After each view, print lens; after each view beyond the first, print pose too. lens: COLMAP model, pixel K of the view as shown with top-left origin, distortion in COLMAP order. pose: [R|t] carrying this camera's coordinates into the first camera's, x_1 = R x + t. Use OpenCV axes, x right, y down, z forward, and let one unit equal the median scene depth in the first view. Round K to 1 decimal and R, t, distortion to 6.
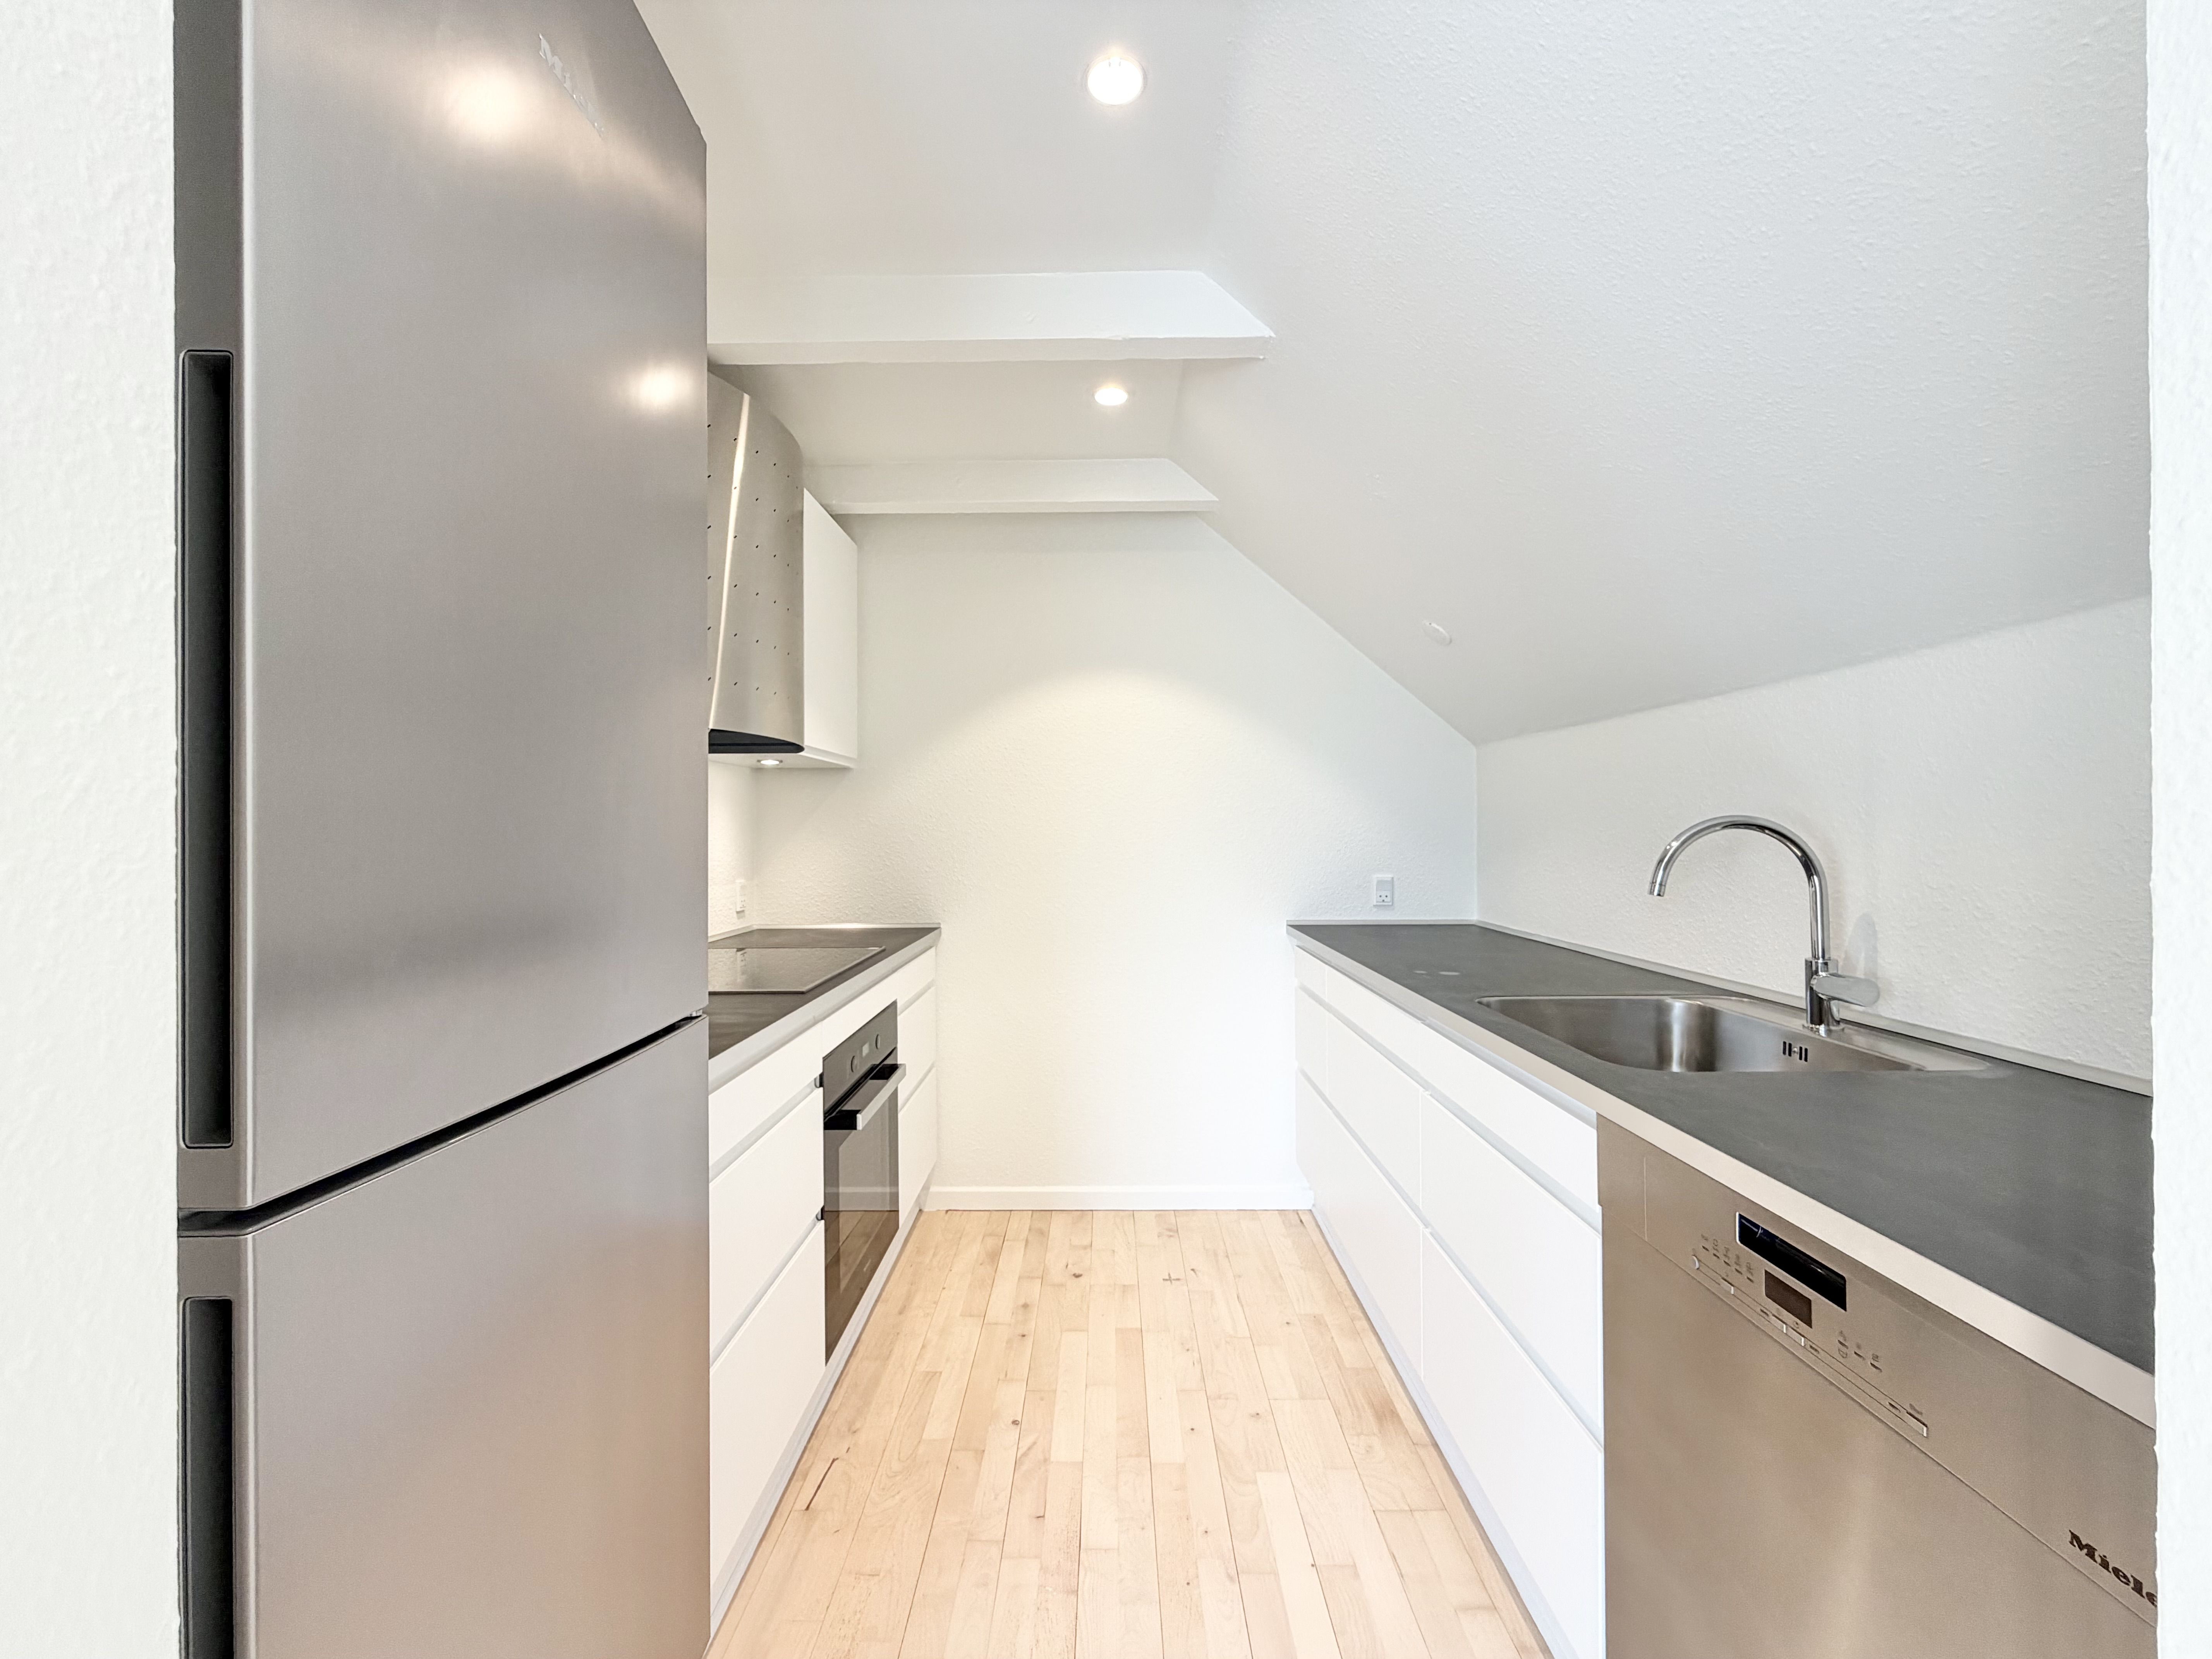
lens RADIAL K [[885.7, 0, 1099.8], [0, 885.7, 829.1], [0, 0, 1]] dist [0.000401, -0.000408]
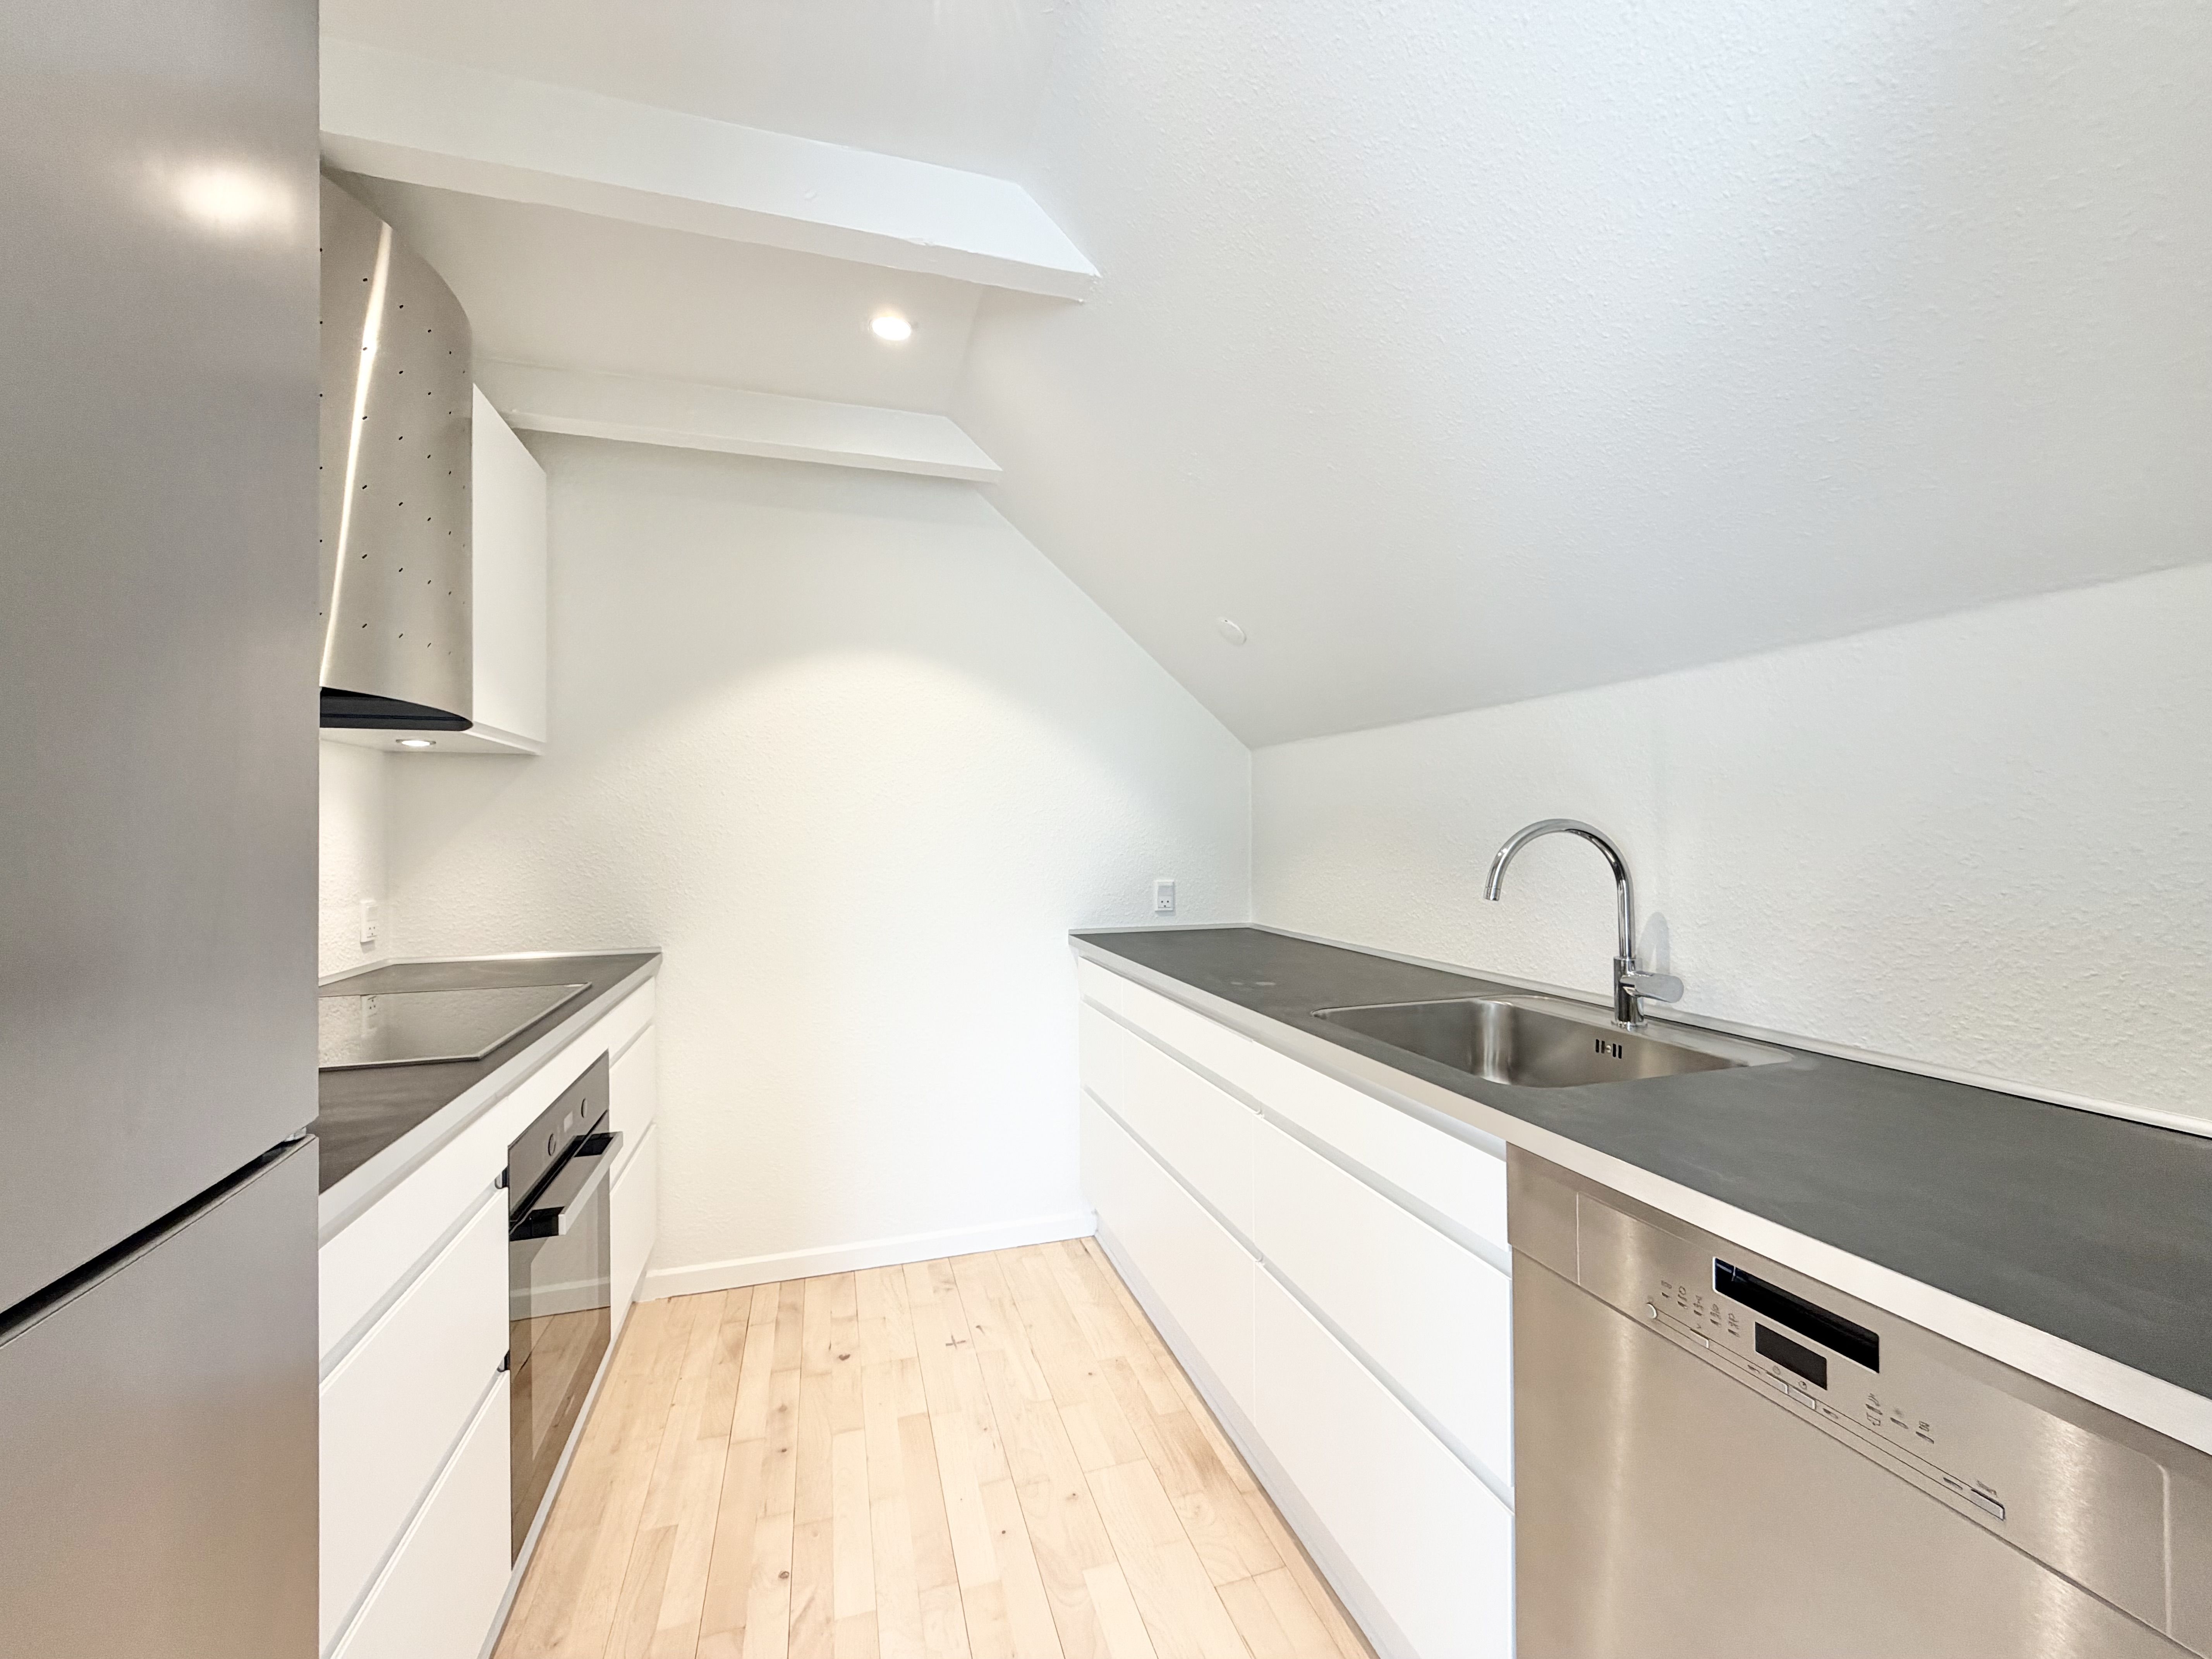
lens RADIAL K [[885.7, 0, 1099.8], [0, 885.7, 829.1], [0, 0, 1]] dist [0.000401, -0.000408]
pose [[0.952383, 0.001602, 0.304899, -0.067057], [-0.000351, 0.999991, -0.004159, 0.000540], [-0.304903, 0.003855, 0.952376, 0.147145]]
